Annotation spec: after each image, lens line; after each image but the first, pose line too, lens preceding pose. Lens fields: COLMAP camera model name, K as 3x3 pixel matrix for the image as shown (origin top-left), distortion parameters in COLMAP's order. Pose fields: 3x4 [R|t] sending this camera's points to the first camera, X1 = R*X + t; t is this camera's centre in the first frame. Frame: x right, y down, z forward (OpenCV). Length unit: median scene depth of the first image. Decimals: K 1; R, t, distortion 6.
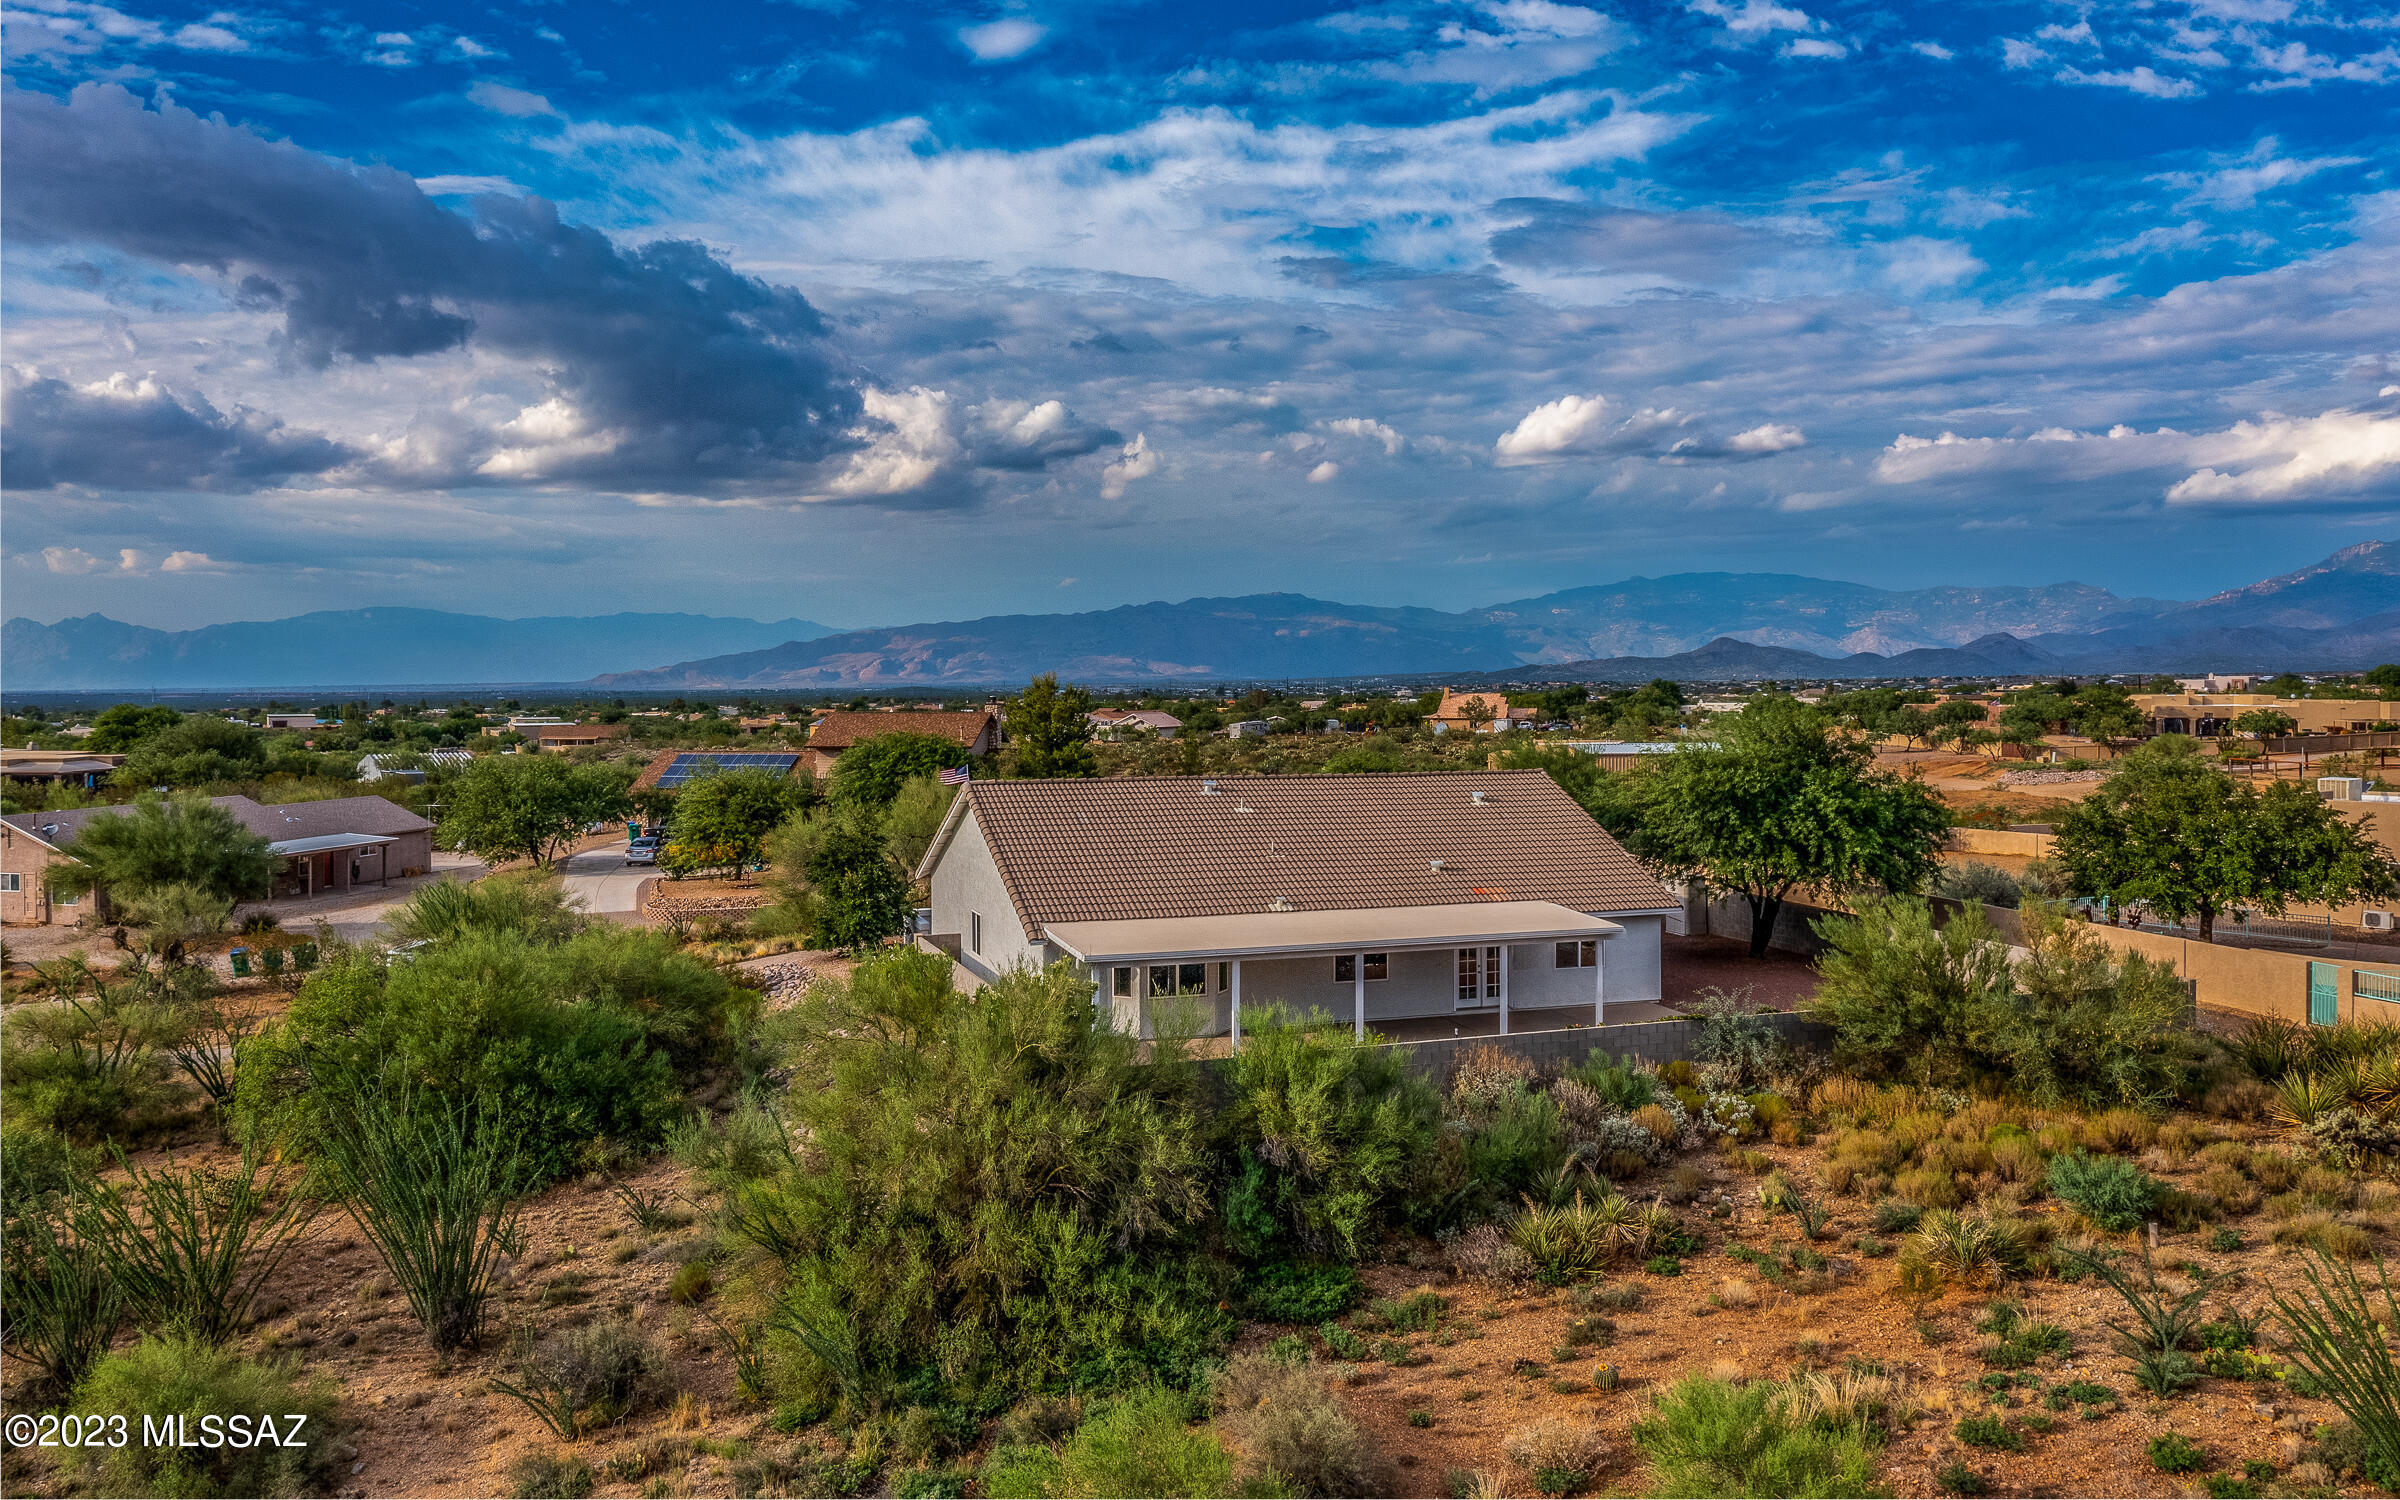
lens RADIAL K [[1929.8, 0, 1201.4], [0, 1929.8, 695.9], [0, 0, 1]] dist [-0.013406, -0.007797]
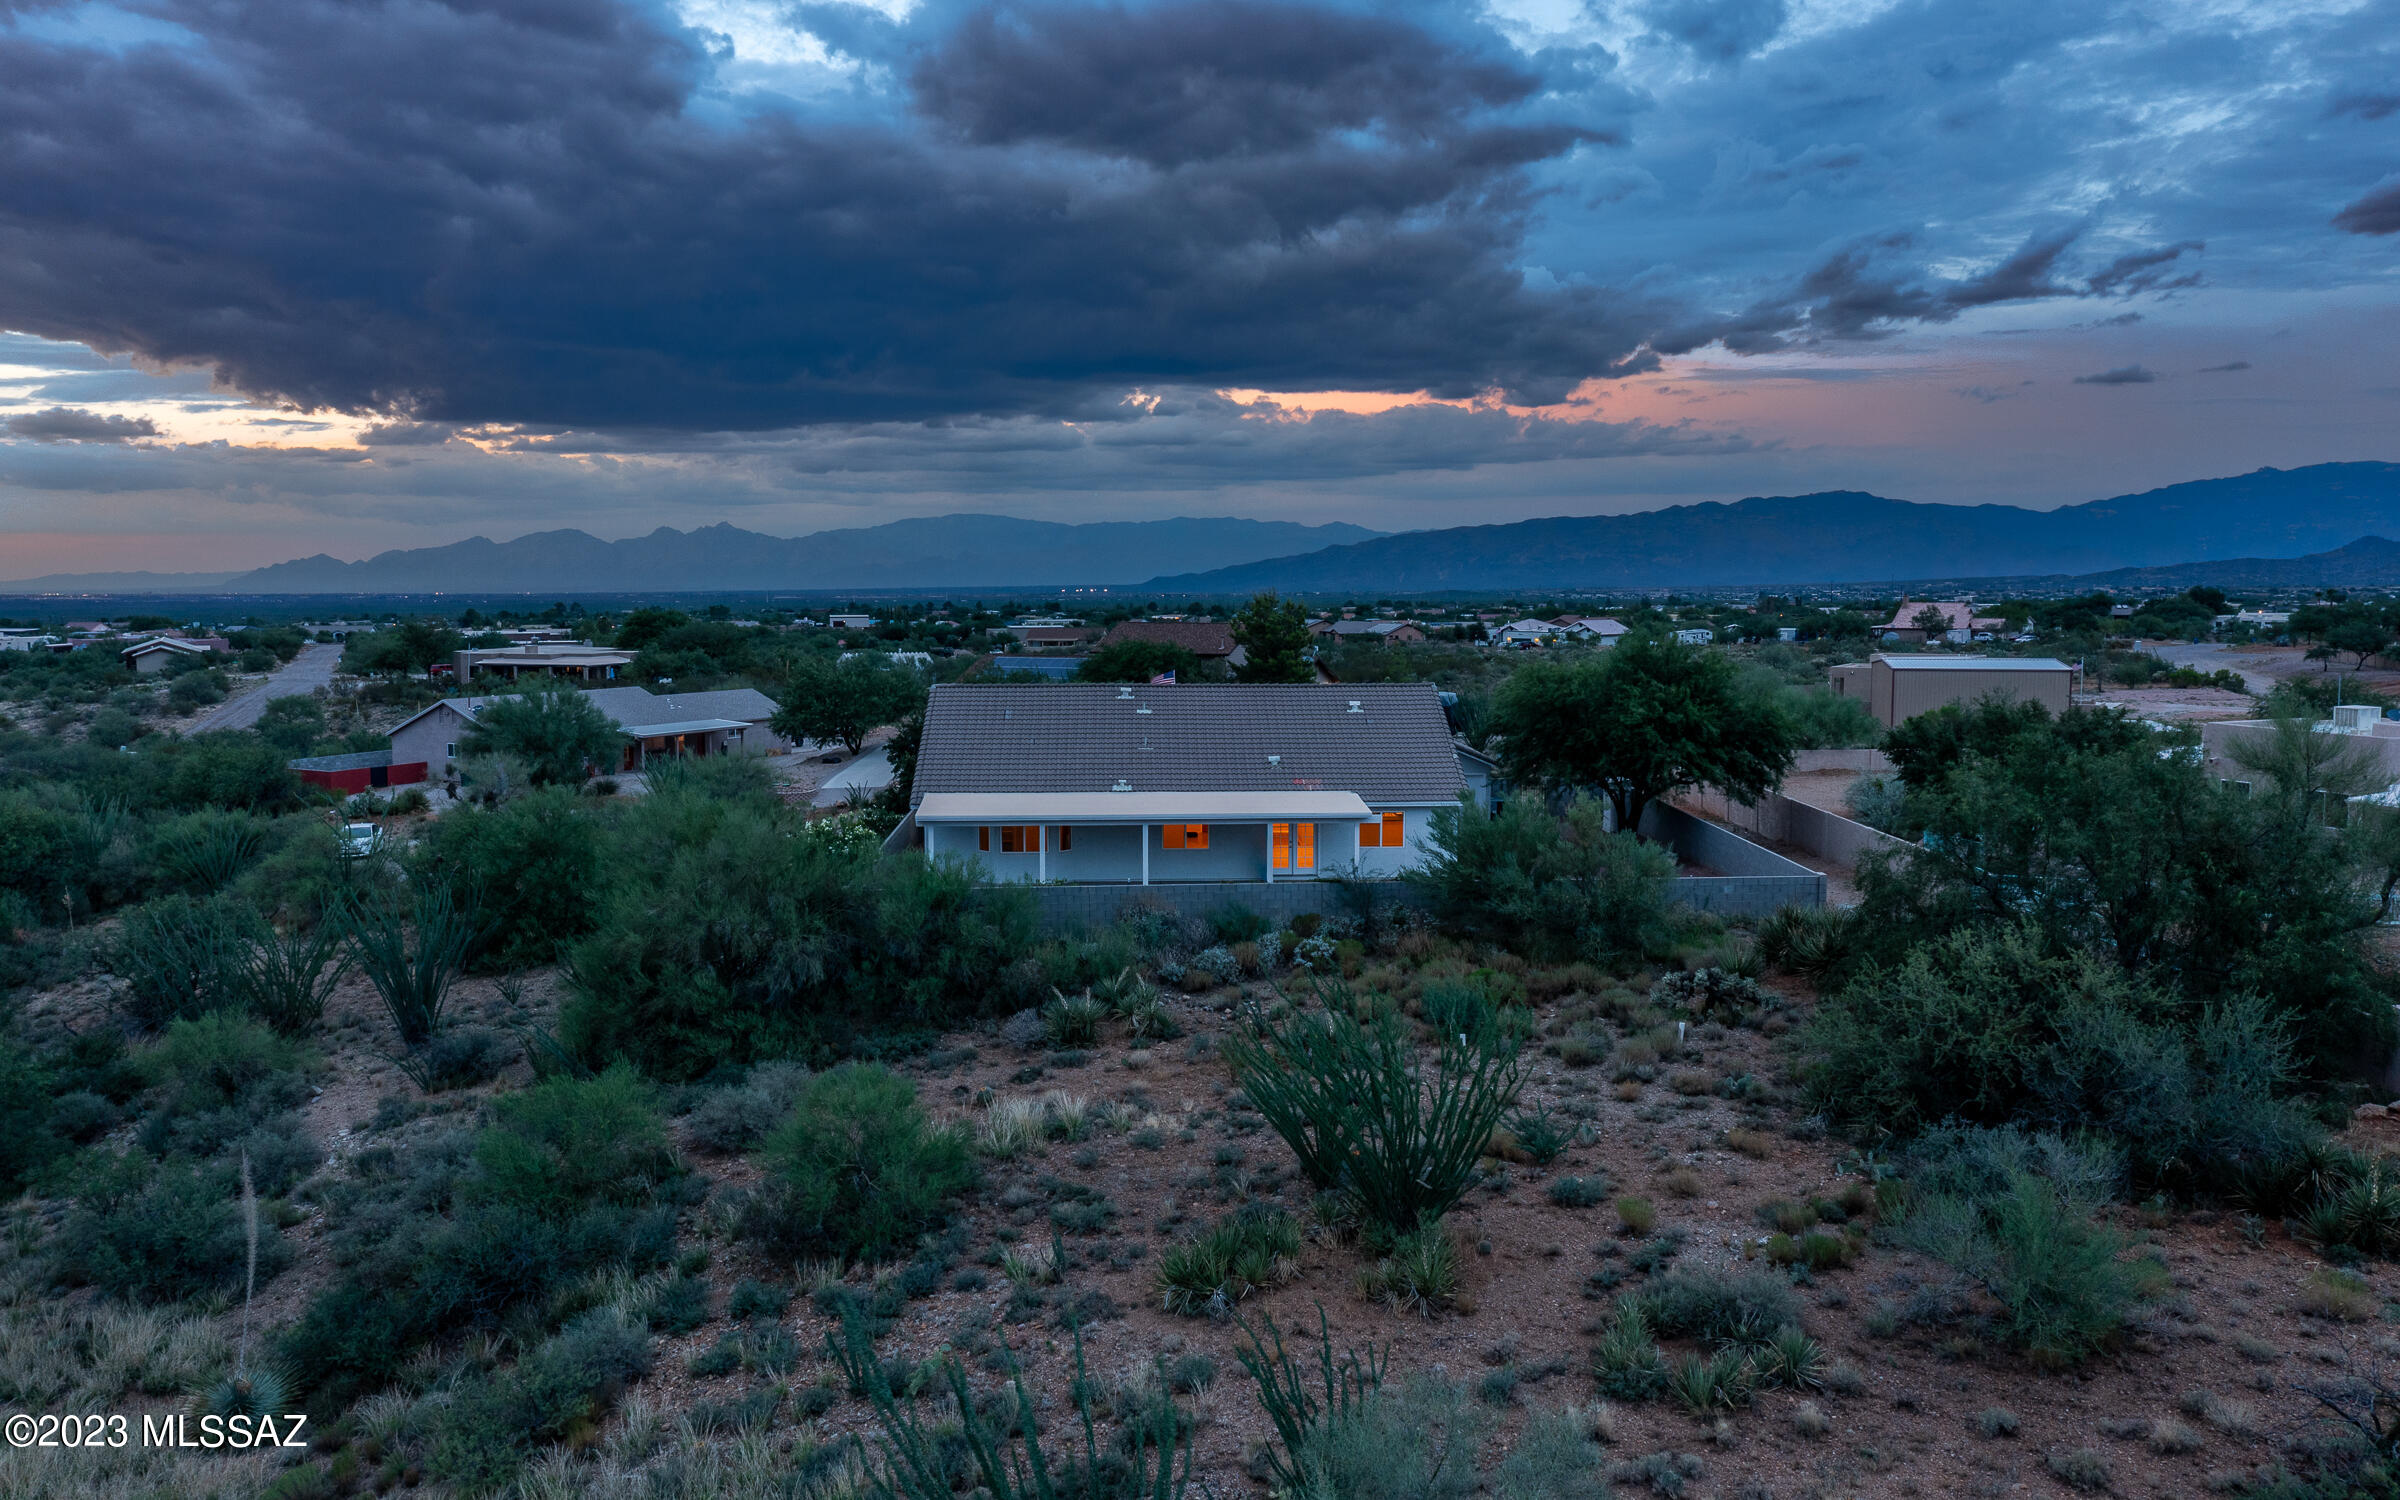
lens RADIAL K [[1964.3, 0, 1200.0], [0, 1964.3, 750.0], [0, 0, 1]] dist [0.008872, -0.071697]
pose [[0.953737, 0.026526, -0.299470, 0.579521], [-0.003263, 0.996955, 0.077916, -0.019583], [0.300625, -0.073334, 0.950919, -0.254602]]
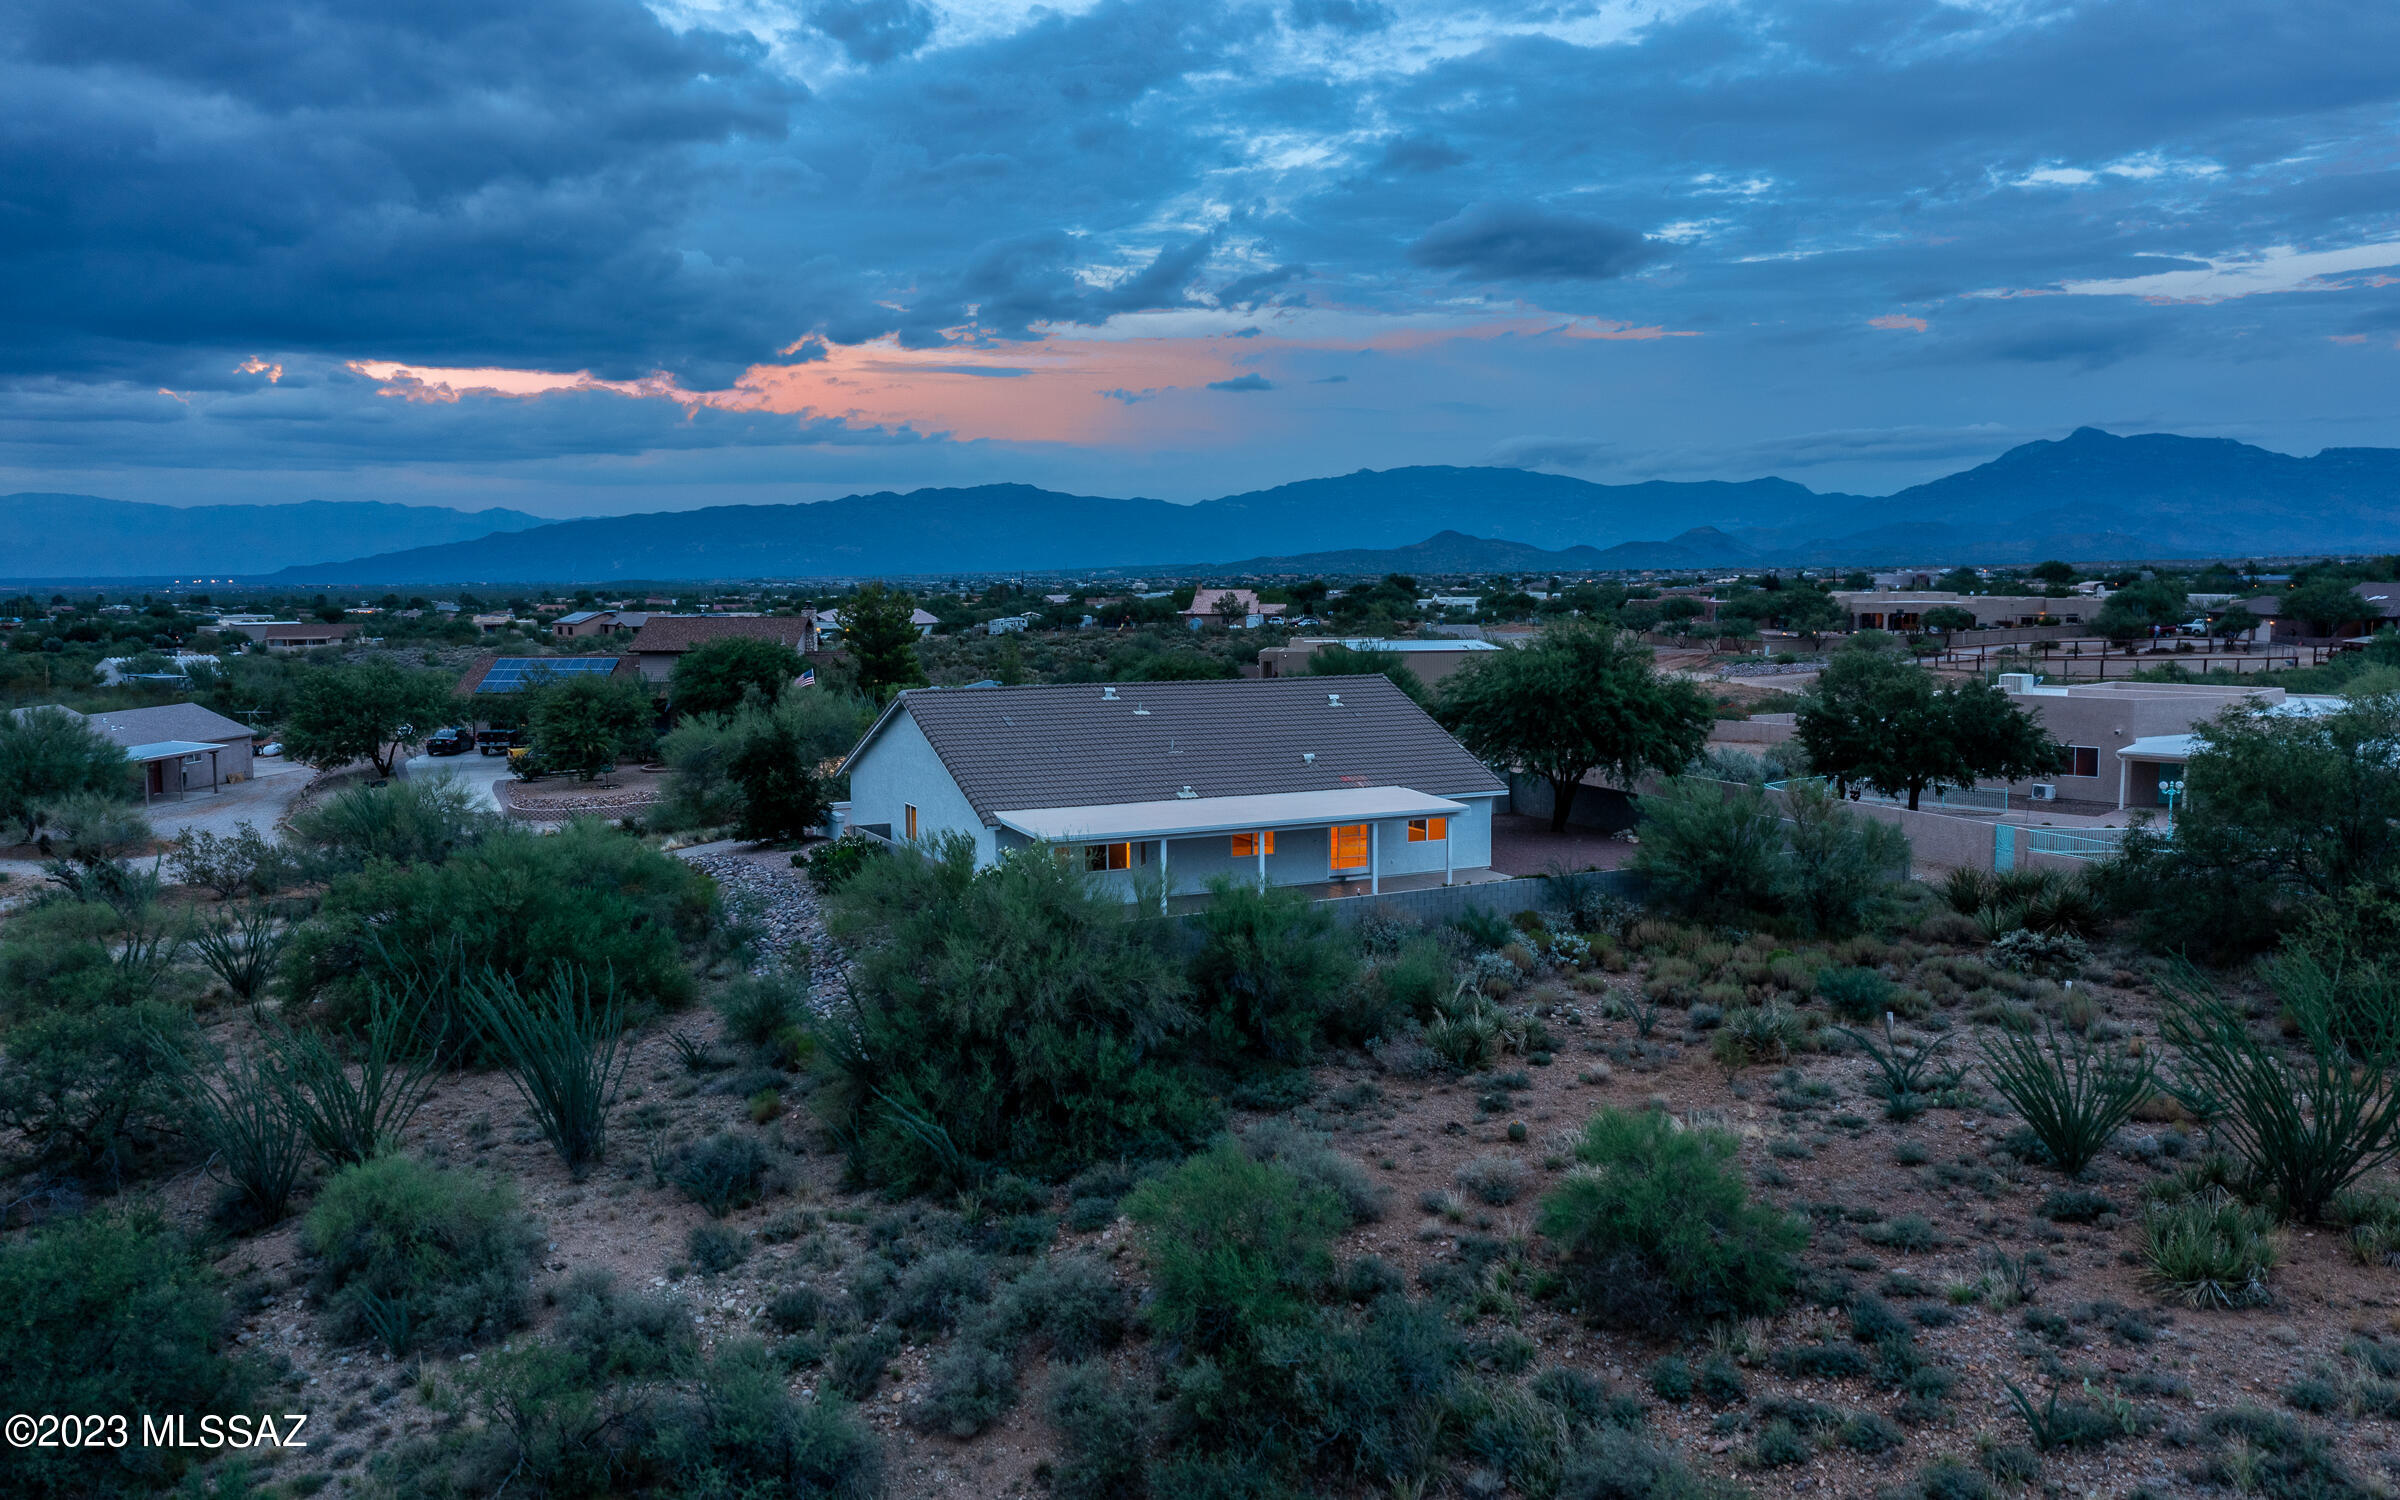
lens RADIAL K [[1963.4, 0, 1200.0], [0, 1963.4, 750.0], [0, 0, 1]] dist [-0.058401, 0.113497]
pose [[0.989645, -0.013388, 0.142909, -0.144992], [0.001410, 0.996499, 0.083596, -0.022030], [-0.143528, -0.082529, 0.986199, -0.221262]]
